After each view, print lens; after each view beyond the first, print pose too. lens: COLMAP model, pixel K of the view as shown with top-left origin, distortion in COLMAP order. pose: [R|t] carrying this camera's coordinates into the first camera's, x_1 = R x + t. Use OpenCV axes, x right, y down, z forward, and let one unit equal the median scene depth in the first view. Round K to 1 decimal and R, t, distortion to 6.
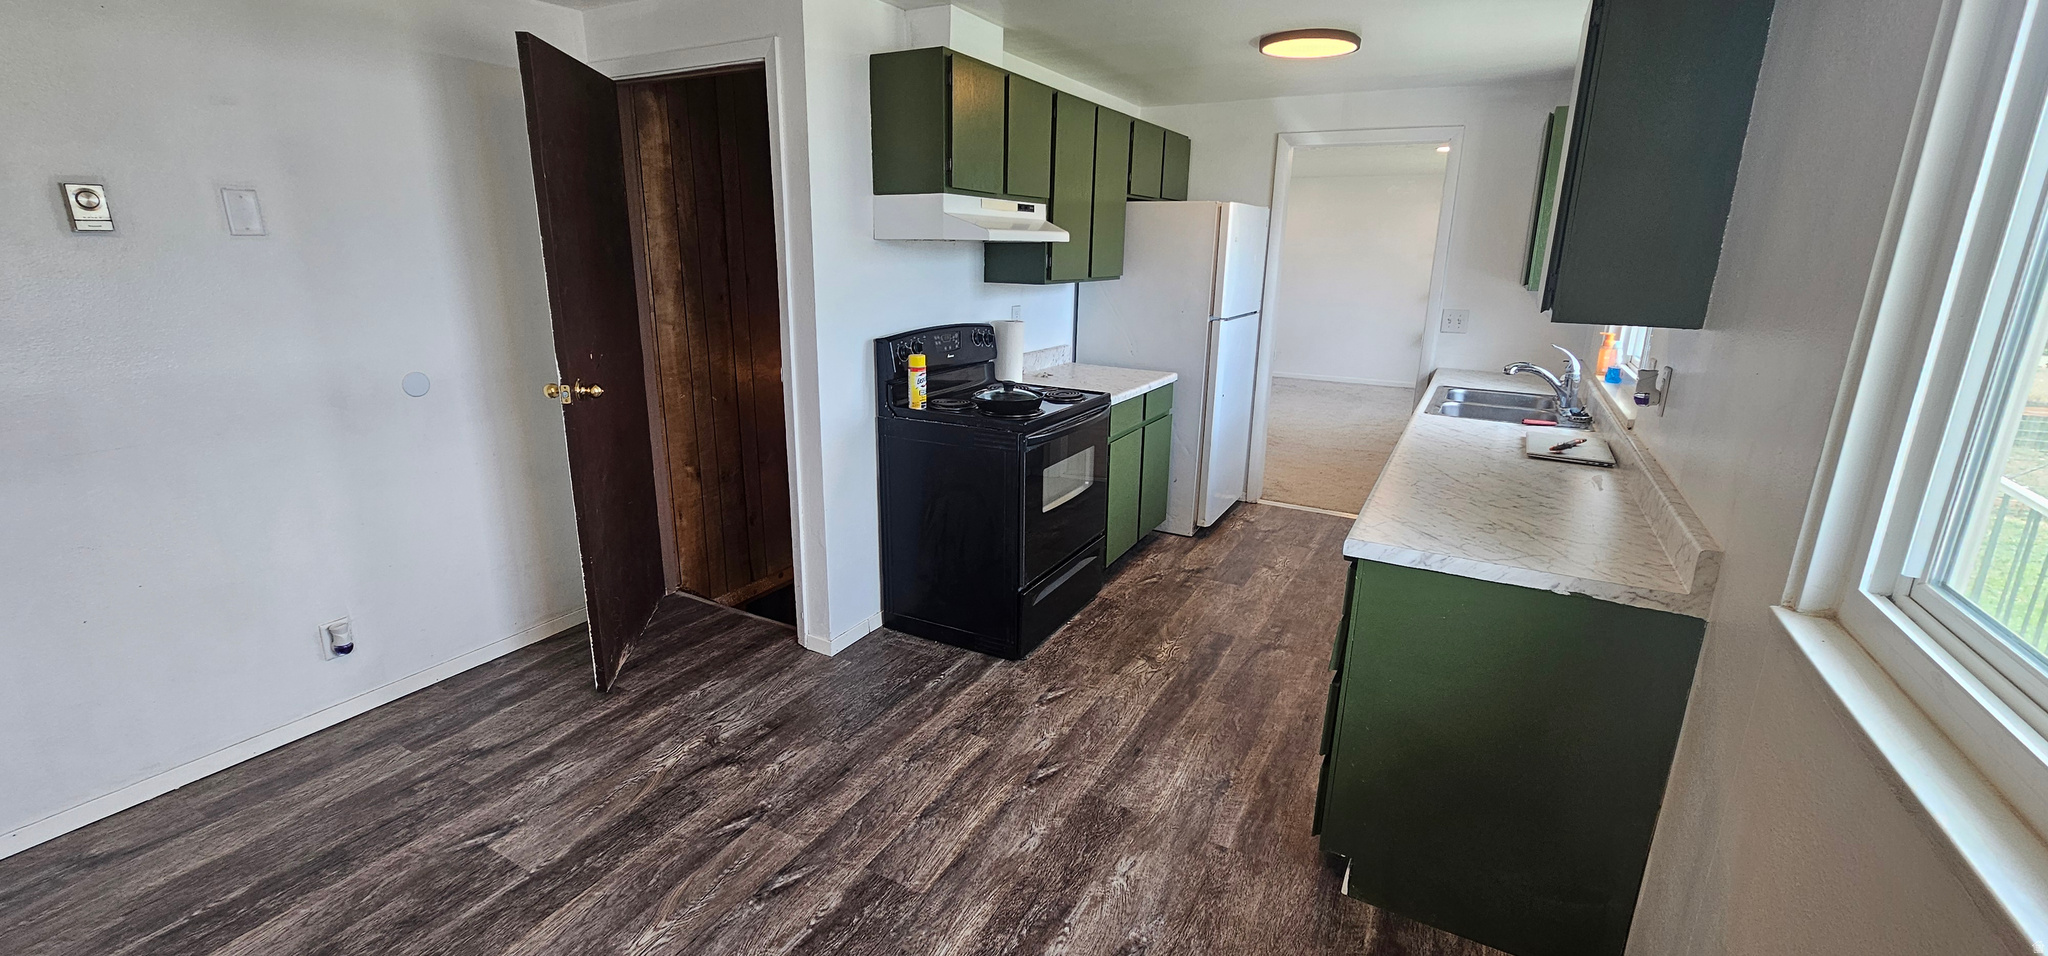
lens RADIAL K [[837.3, 0, 1023.7], [0, 837.3, 468.4], [0, 0, 1]] dist [-0.001897, 0.000547]
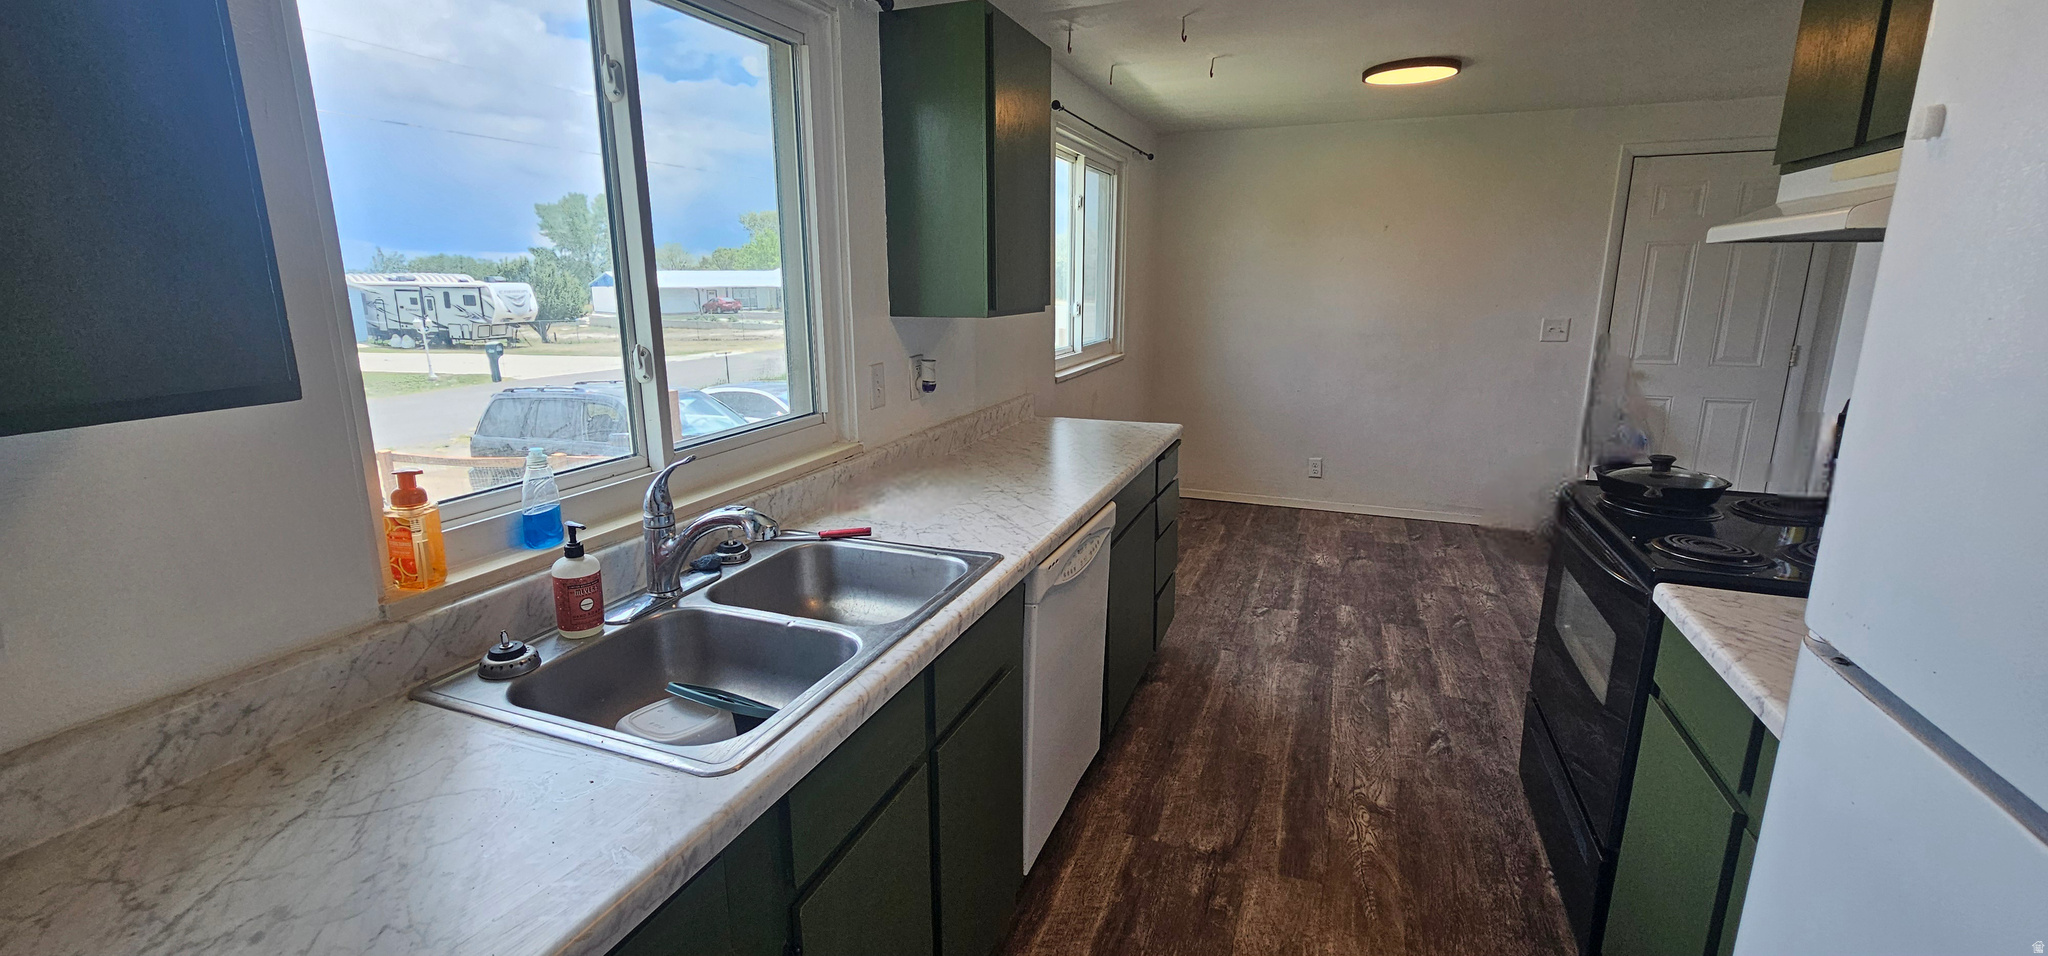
lens RADIAL K [[837.3, 0, 1021.7], [0, 837.3, 468.9], [0, 0, 1]] dist [-0.001897, 0.000547]
pose [[-0.991381, 0.019019, -0.129622, 0.687844], [-0.043348, 0.886059, 0.461542, -0.457024], [0.123631, 0.463183, -0.877597, 1.841779]]
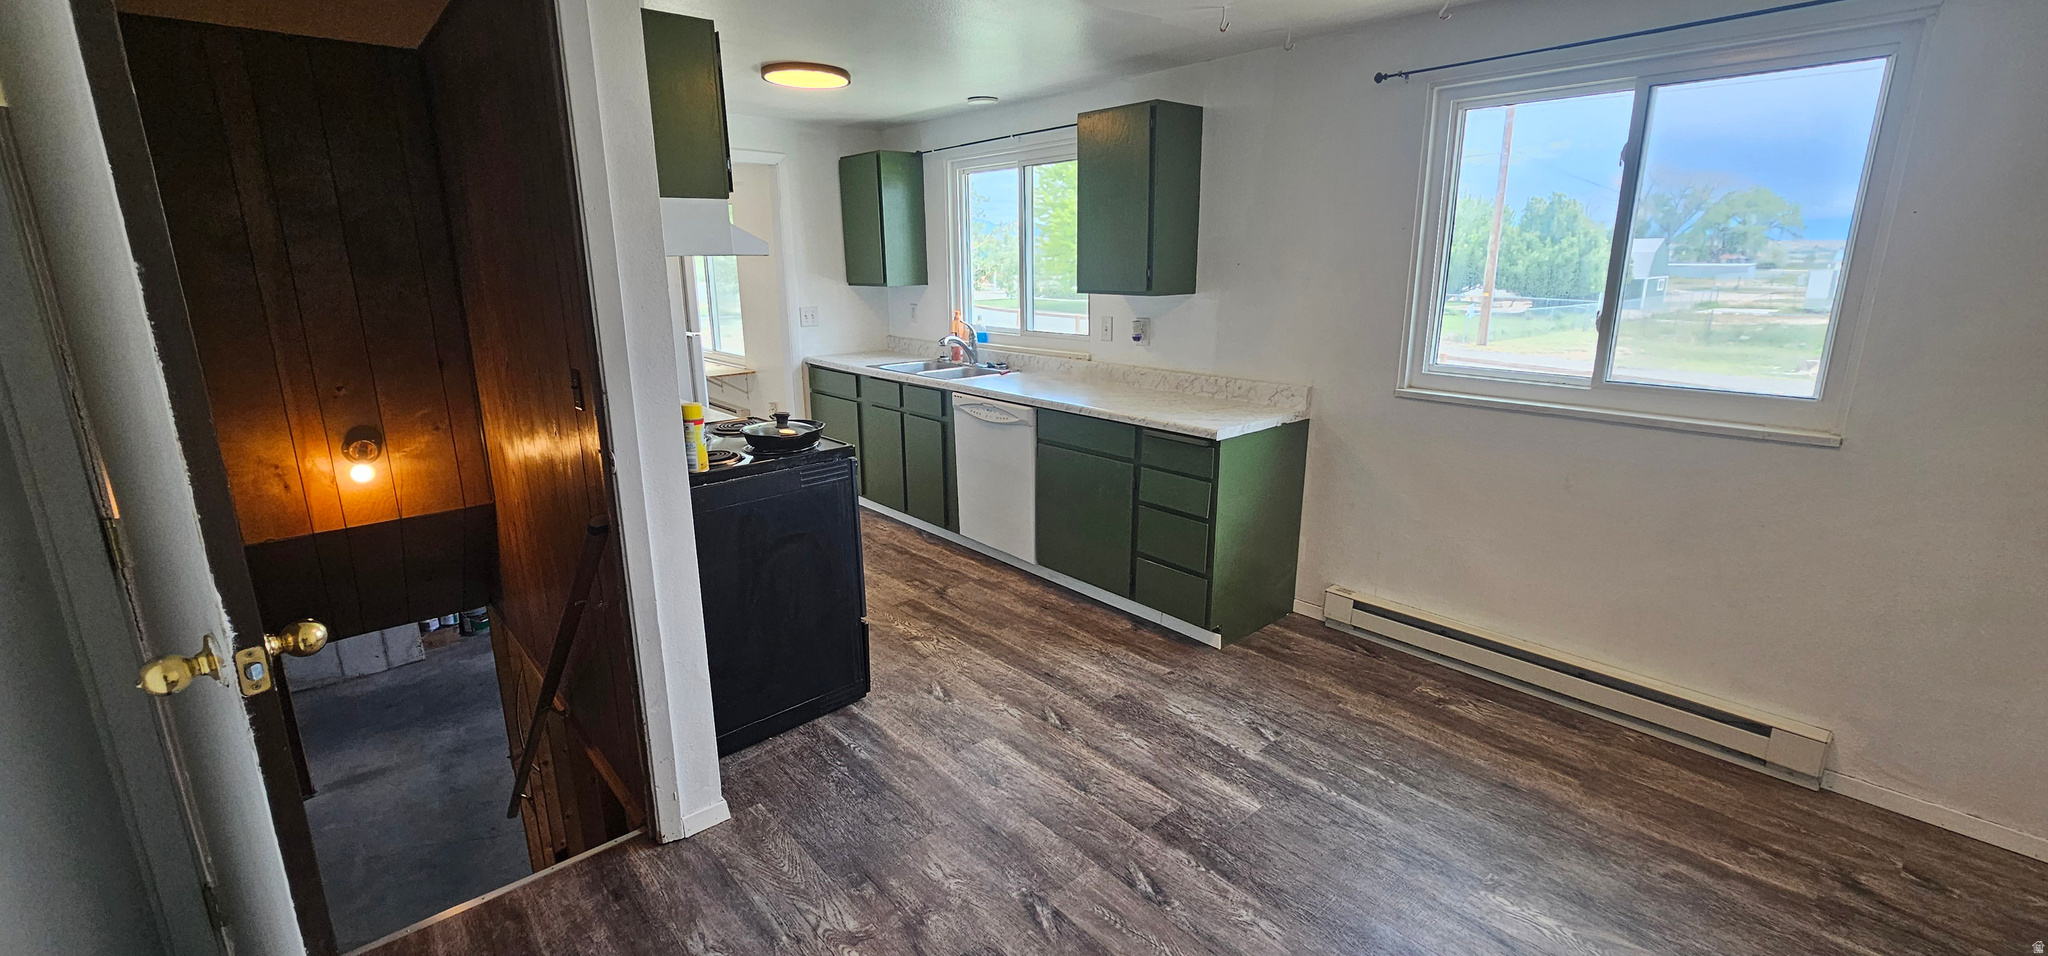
lens RADIAL K [[837.3, 0, 1021.6], [0, 837.3, 452.5], [0, 0, 1]] dist [-0.001897, 0.000547]
pose [[0.337917, -0.230451, 0.912526, -0.922693], [0.255667, 0.955578, 0.146647, -0.158326], [-0.905785, 0.183748, 0.381825, 0.524713]]
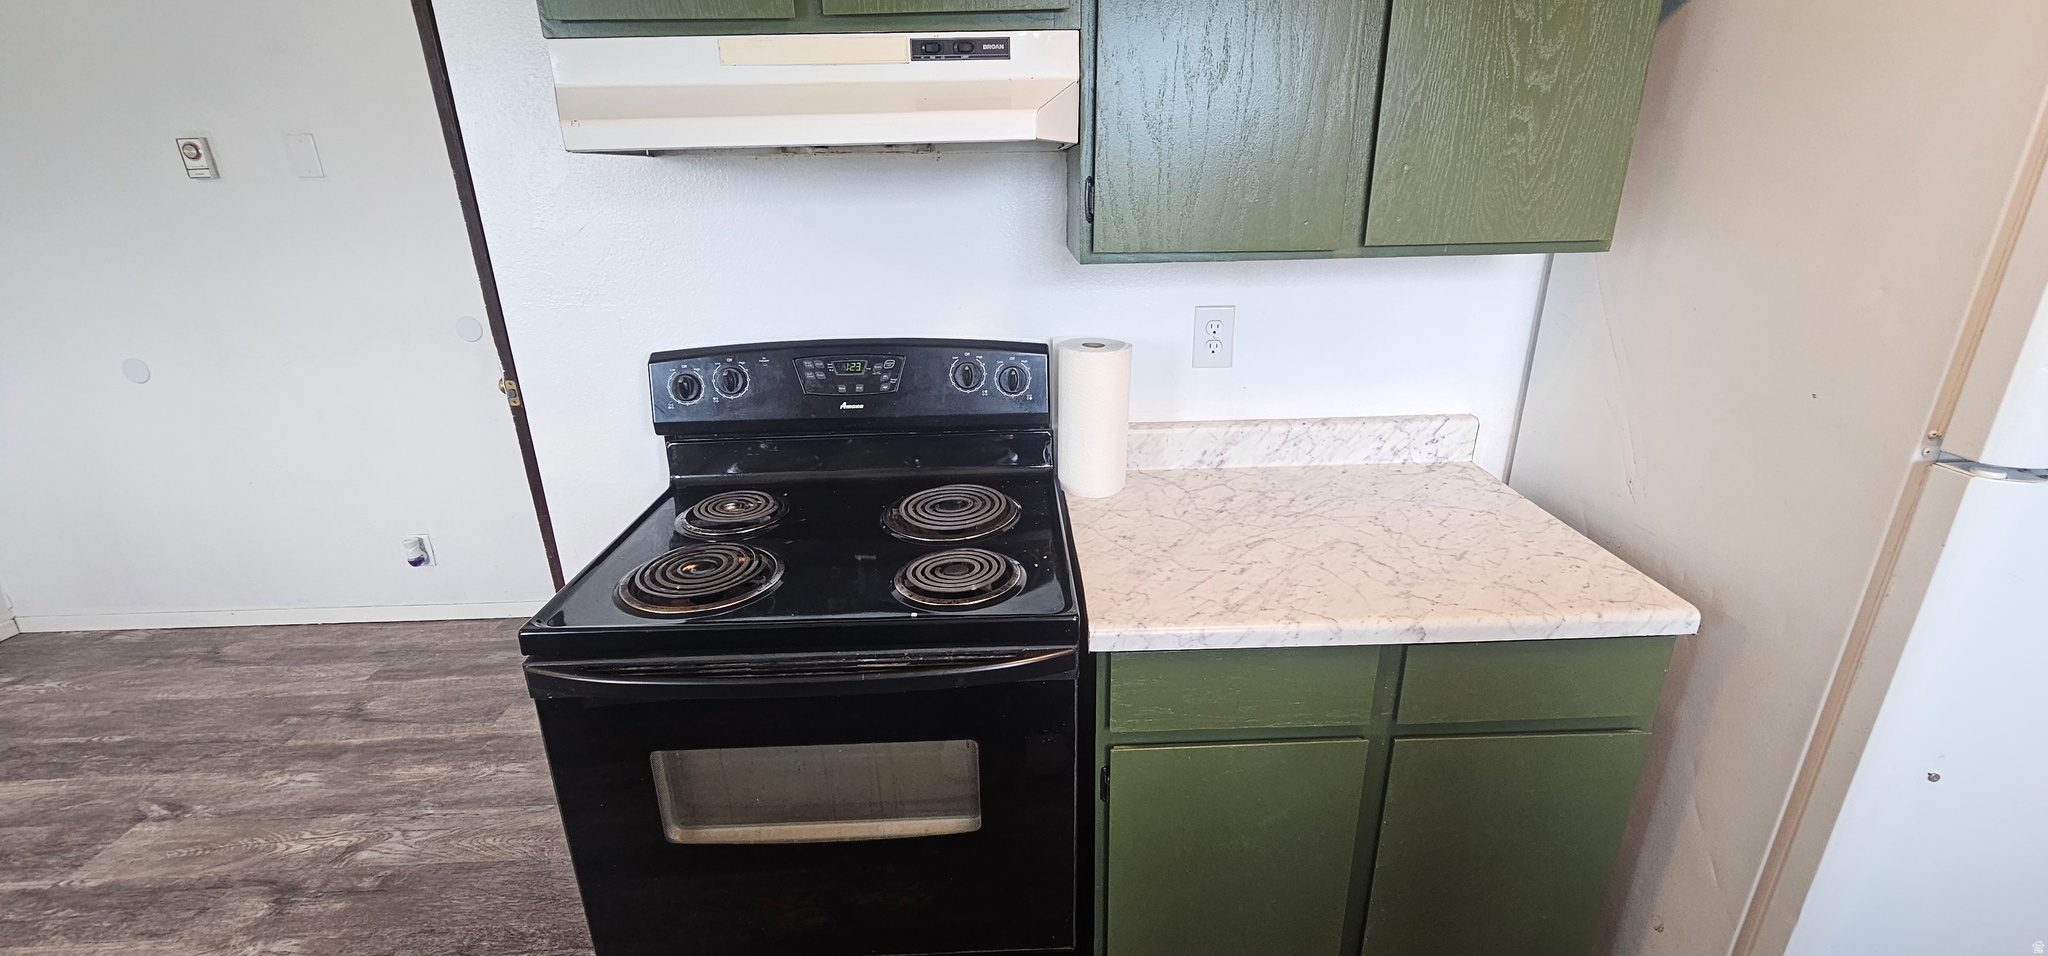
lens RADIAL K [[837.3, 0, 1023.9], [0, 837.3, 465.7], [0, 0, 1]] dist [-0.001897, 0.000547]
pose [[0.503675, 0.268797, -0.821012, 0.475954], [-0.194782, 0.961225, 0.195208, -0.285579], [0.841648, 0.061596, 0.536501, 1.118251]]
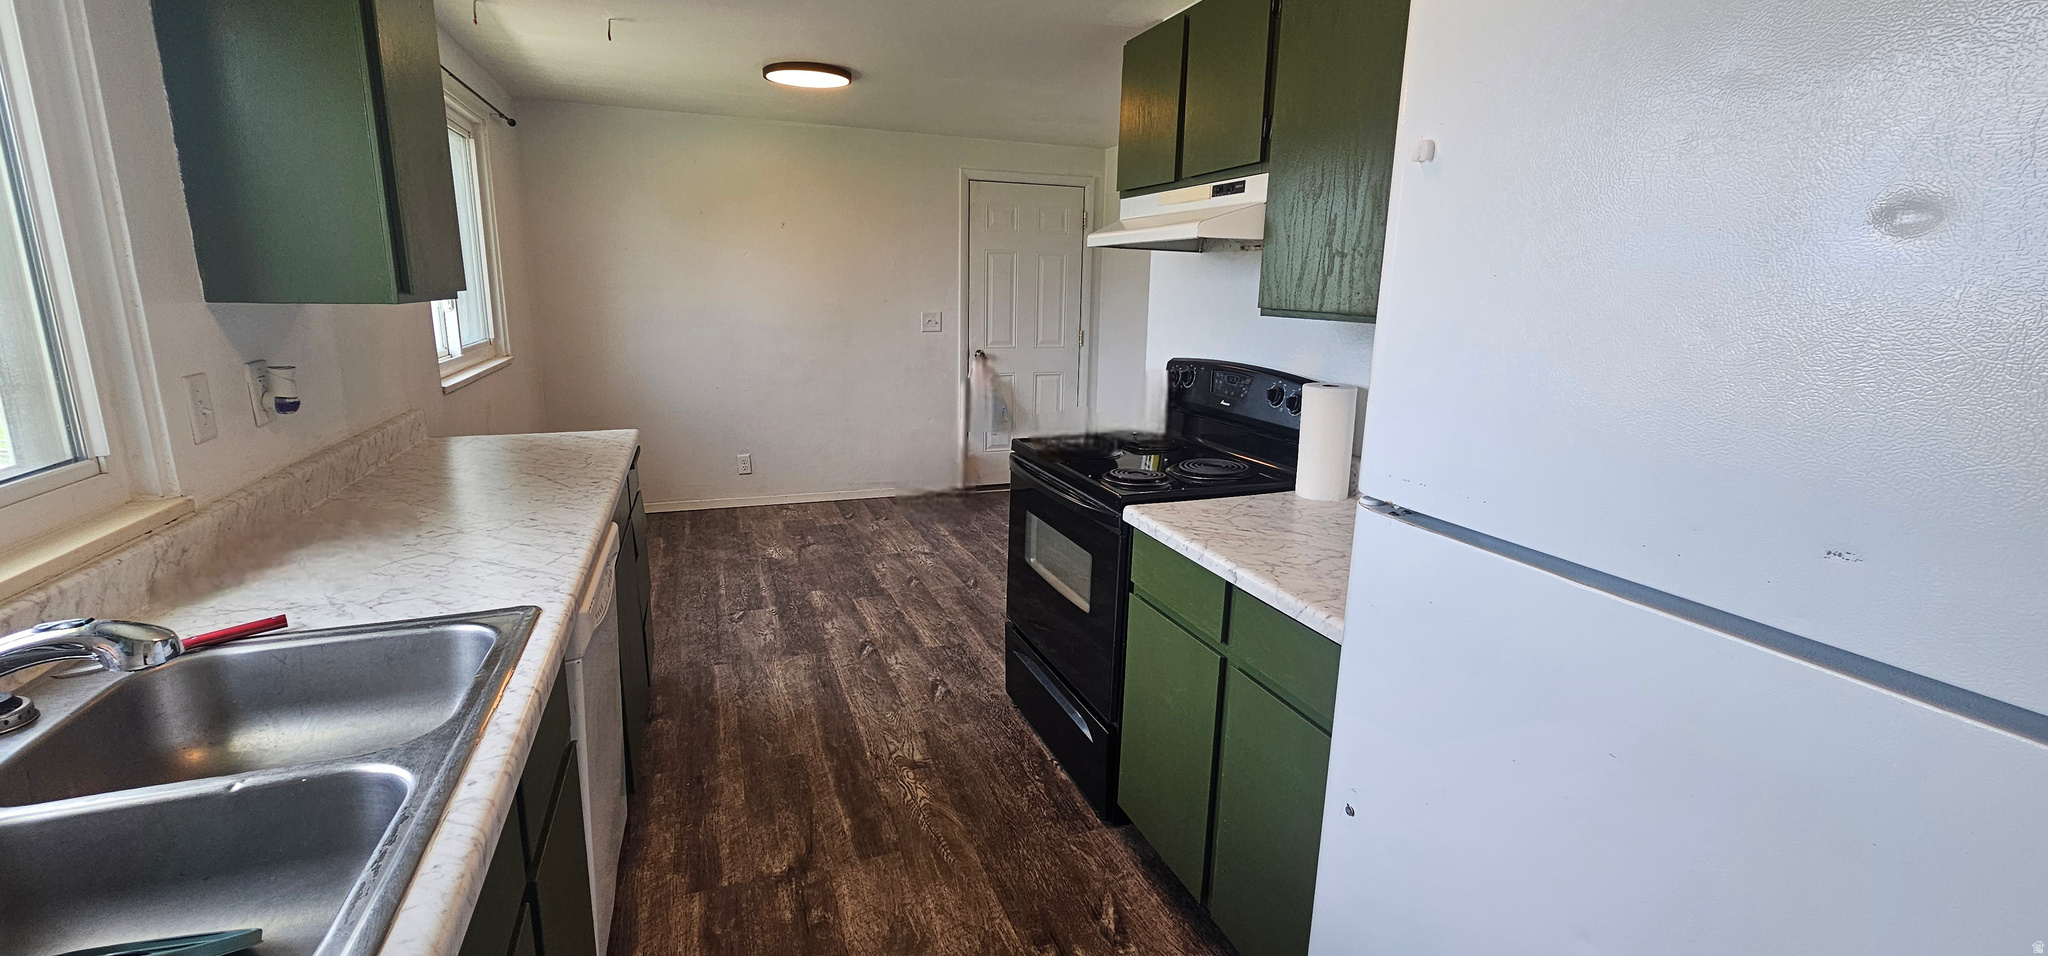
lens RADIAL K [[837.3, 0, 1024.7], [0, 837.3, 468.9], [0, 0, 1]] dist [-0.001897, 0.000547]
pose [[-0.645869, 0.137666, -0.750934, 0.798387], [-0.224010, 0.906140, 0.358788, -0.414891], [0.729845, 0.399947, -0.554409, 1.755310]]
